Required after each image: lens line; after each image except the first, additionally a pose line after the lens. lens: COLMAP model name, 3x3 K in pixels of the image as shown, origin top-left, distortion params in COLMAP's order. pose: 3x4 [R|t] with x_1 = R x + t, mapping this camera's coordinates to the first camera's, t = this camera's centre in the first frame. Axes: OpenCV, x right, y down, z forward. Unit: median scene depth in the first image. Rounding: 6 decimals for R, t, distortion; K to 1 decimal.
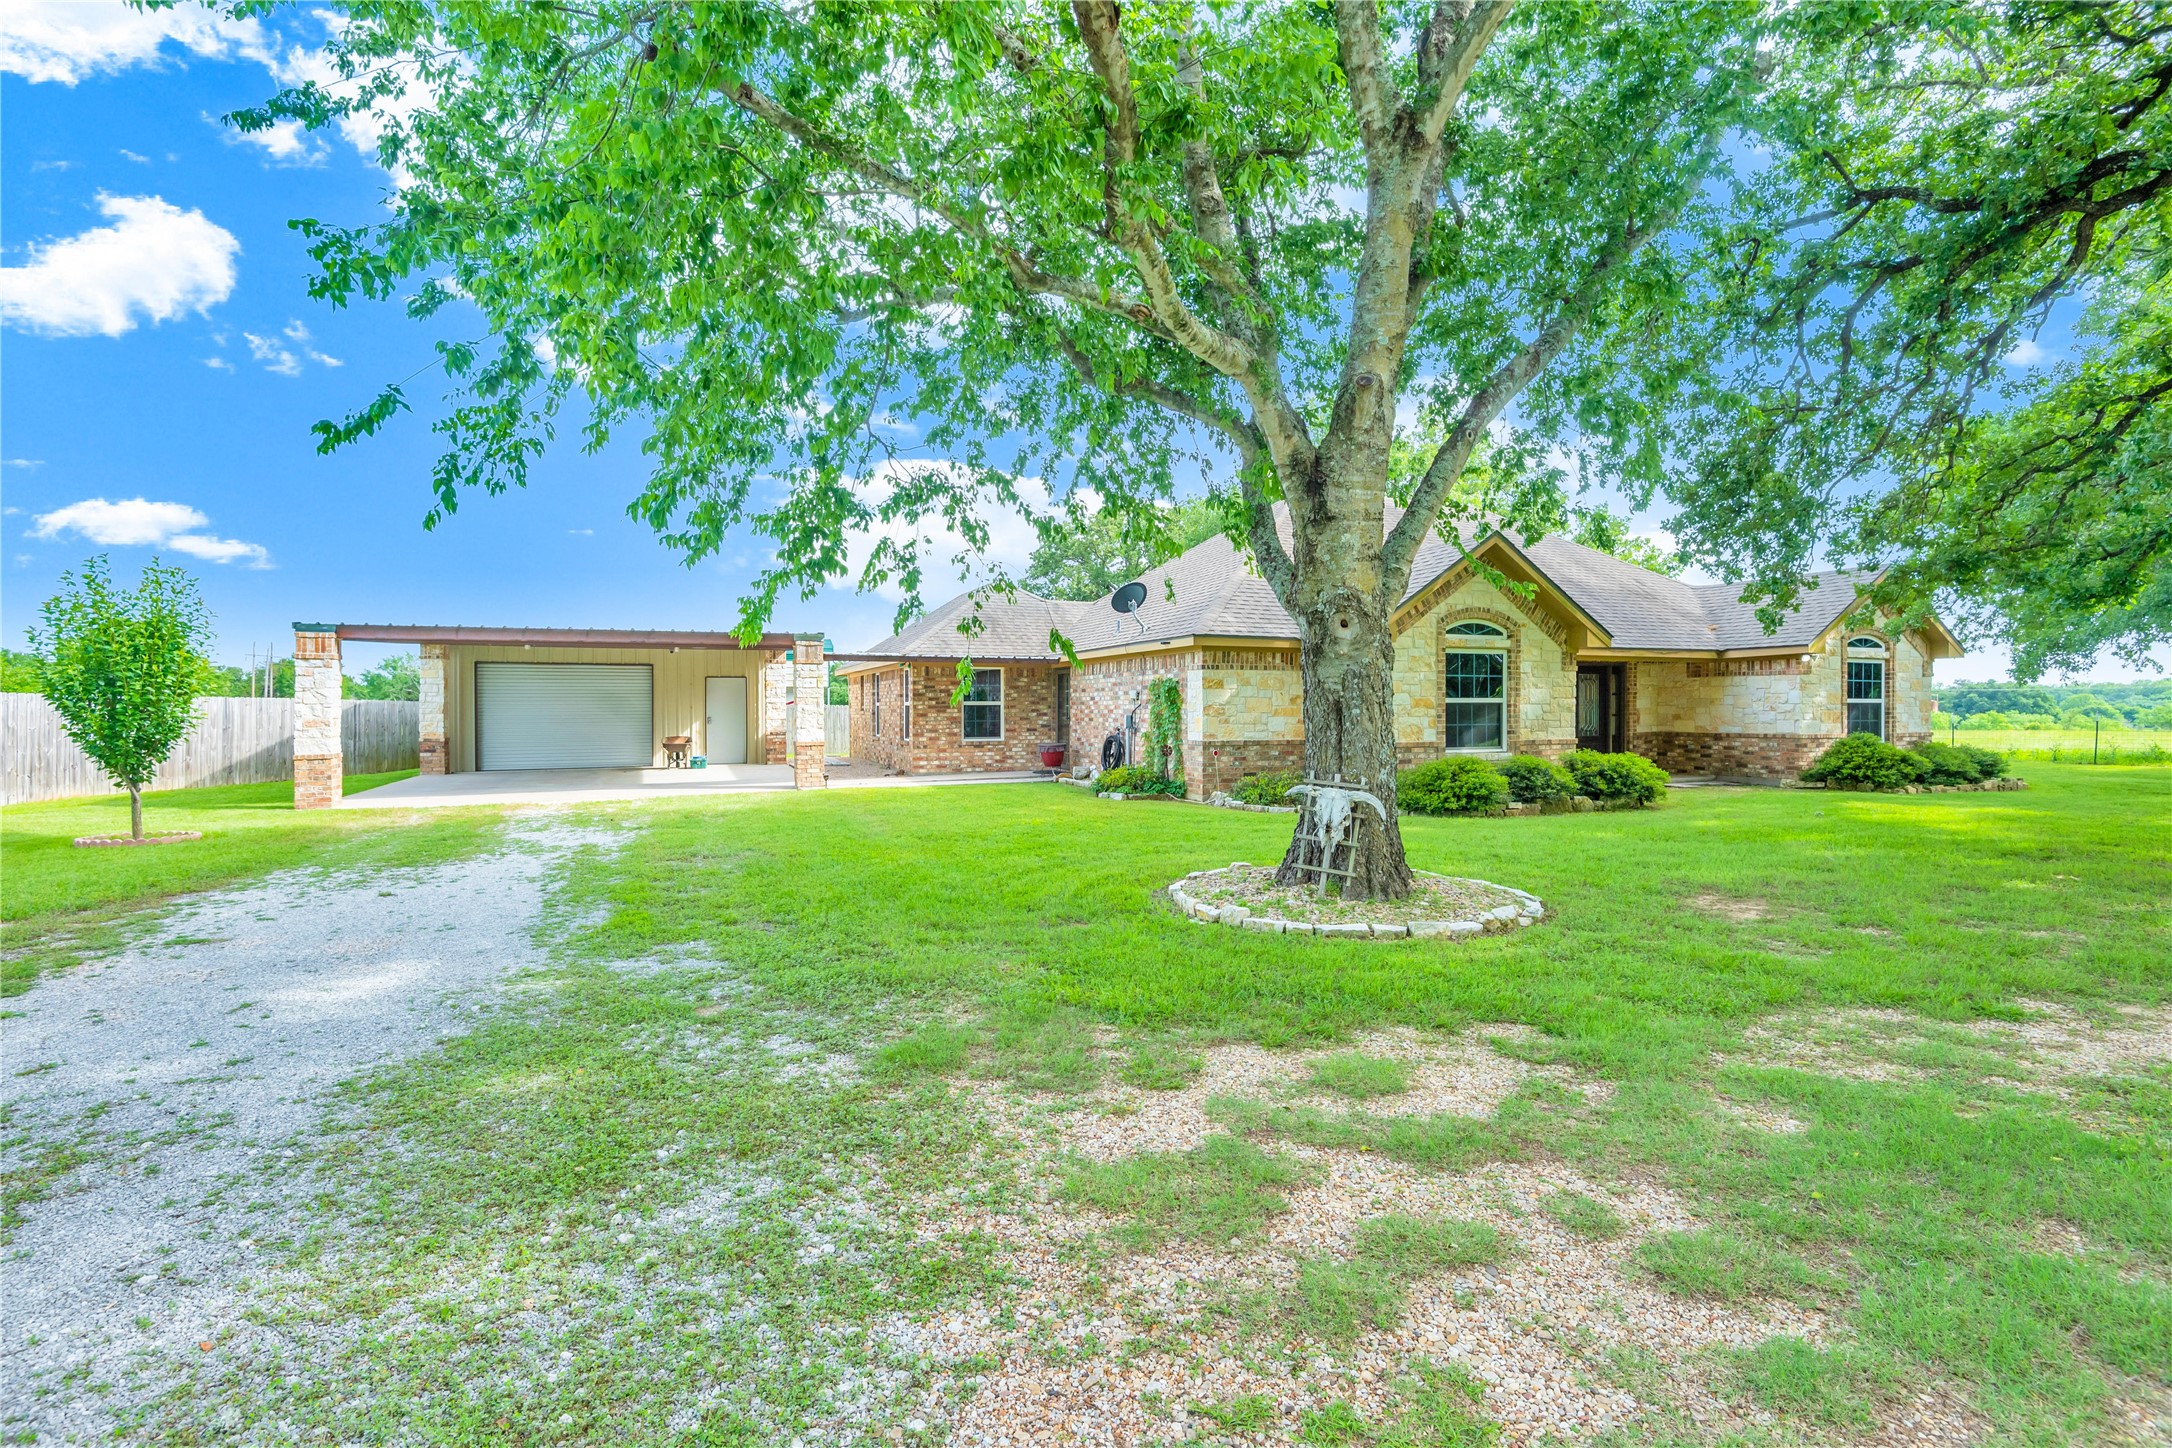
lens RADIAL K [[1007.0, 0, 1081.5], [0, 1007.0, 706.9], [0, 0, 1]] dist [-0.000441, -0.001180]
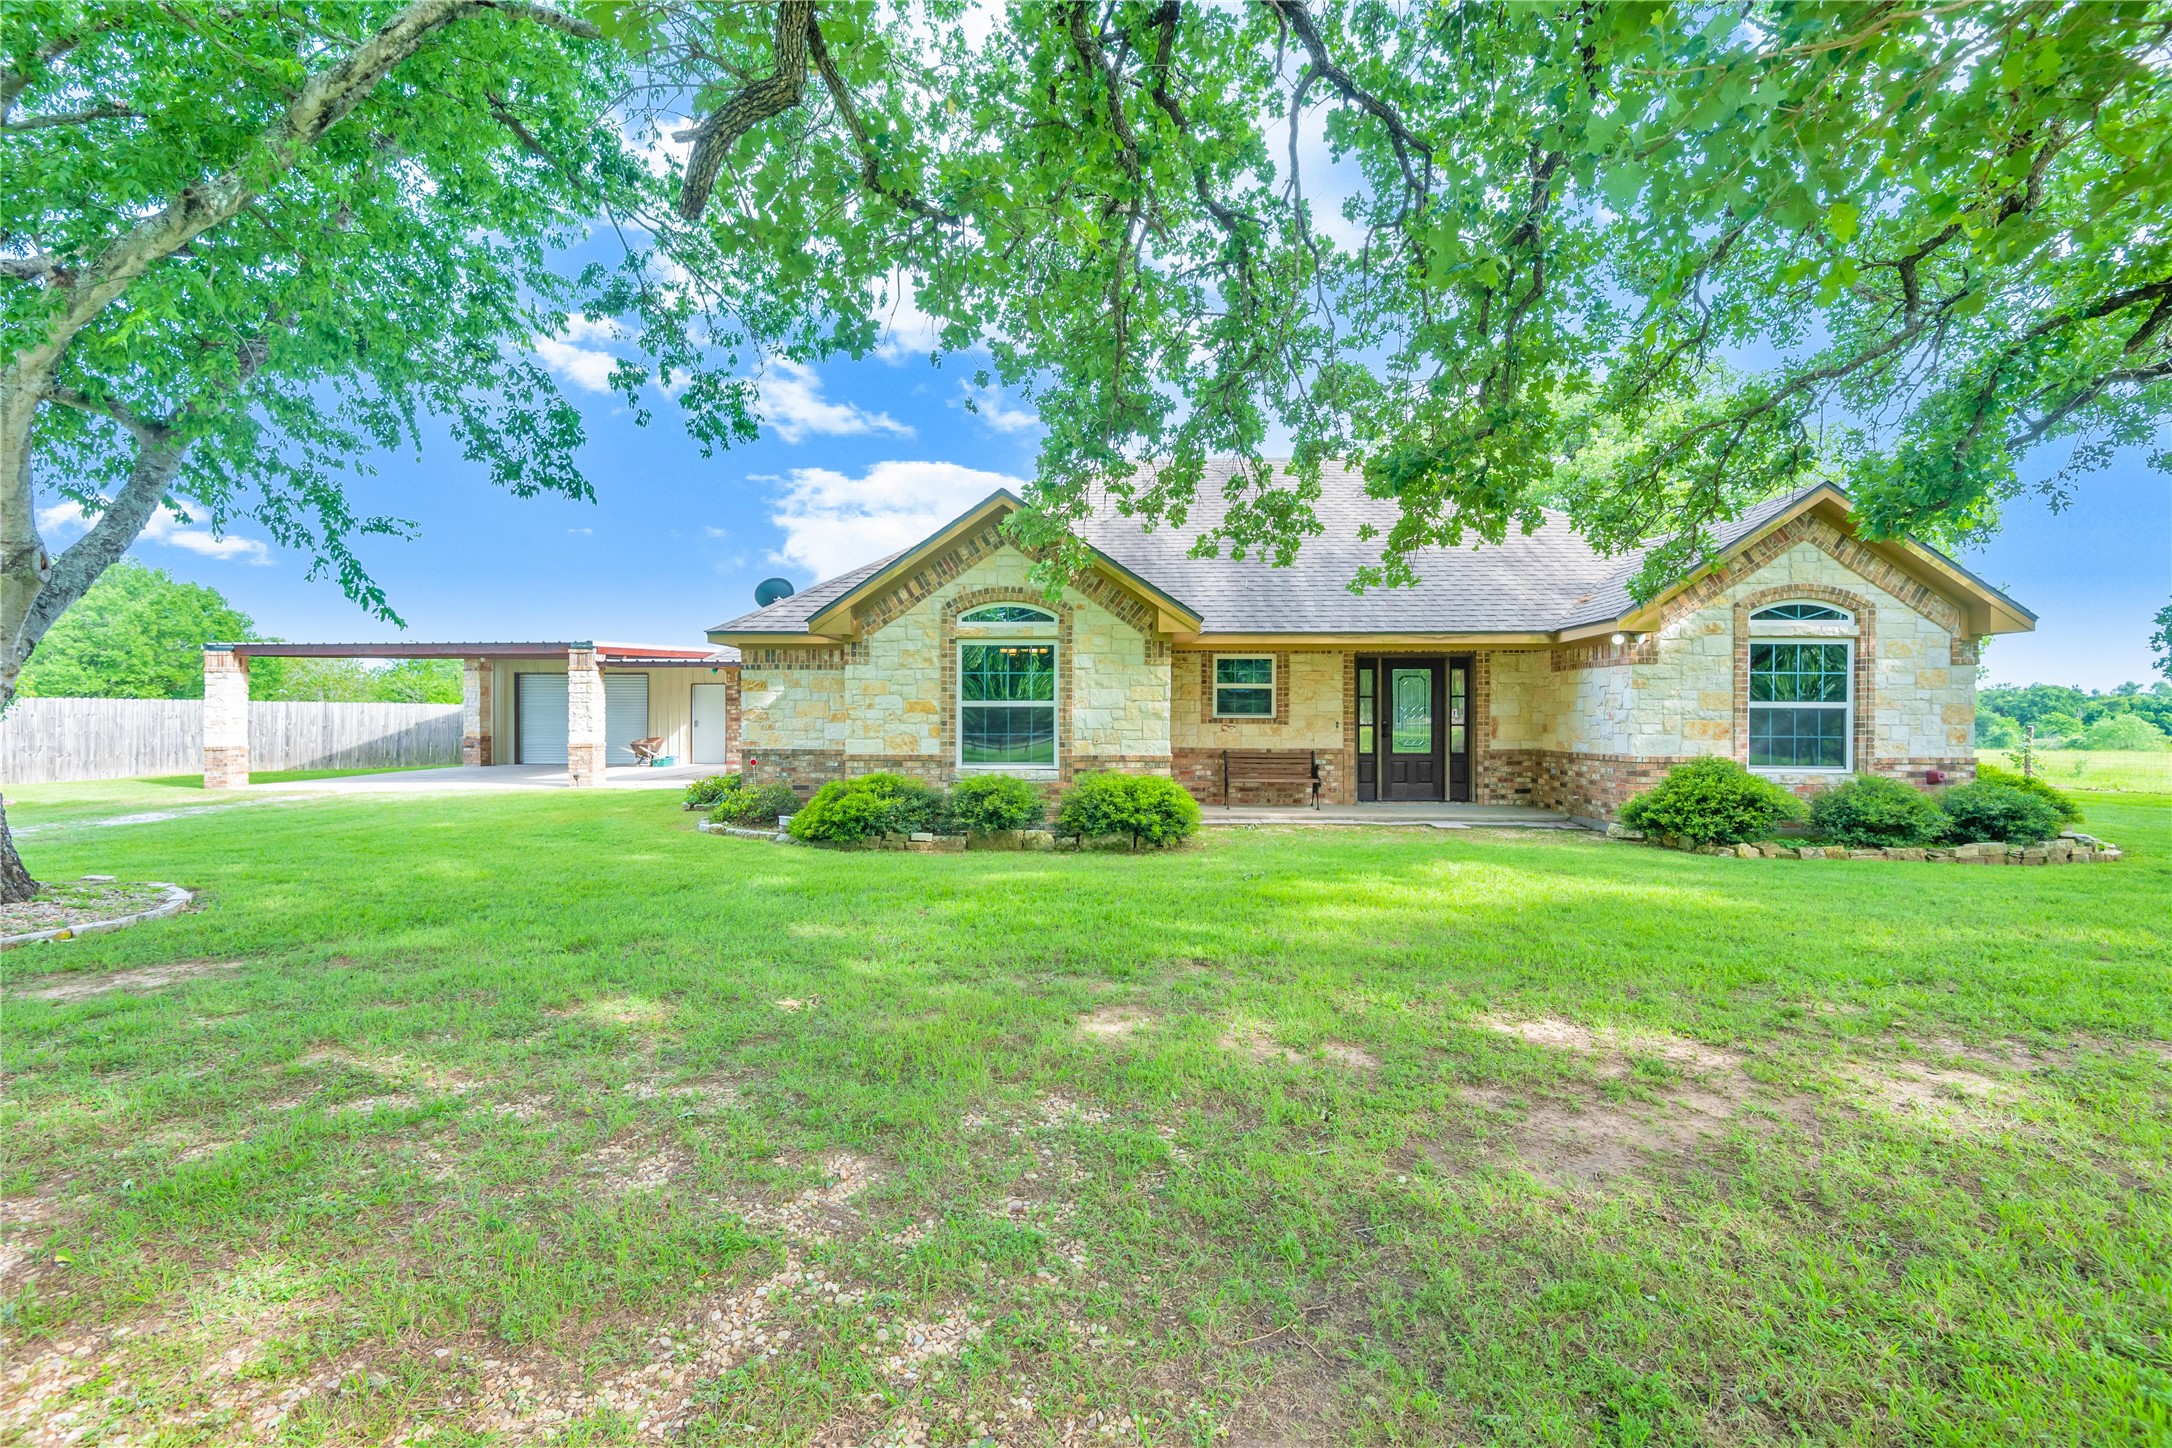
lens RADIAL K [[1007.0, 0, 1081.5], [0, 1007.0, 706.9], [0, 0, 1]] dist [-0.000441, -0.001180]
pose [[0.907887, 0.000553, -0.419214, 0.646510], [-0.002918, 0.999983, -0.005000, -0.000270], [0.419204, 0.005763, 0.907874, 0.249371]]
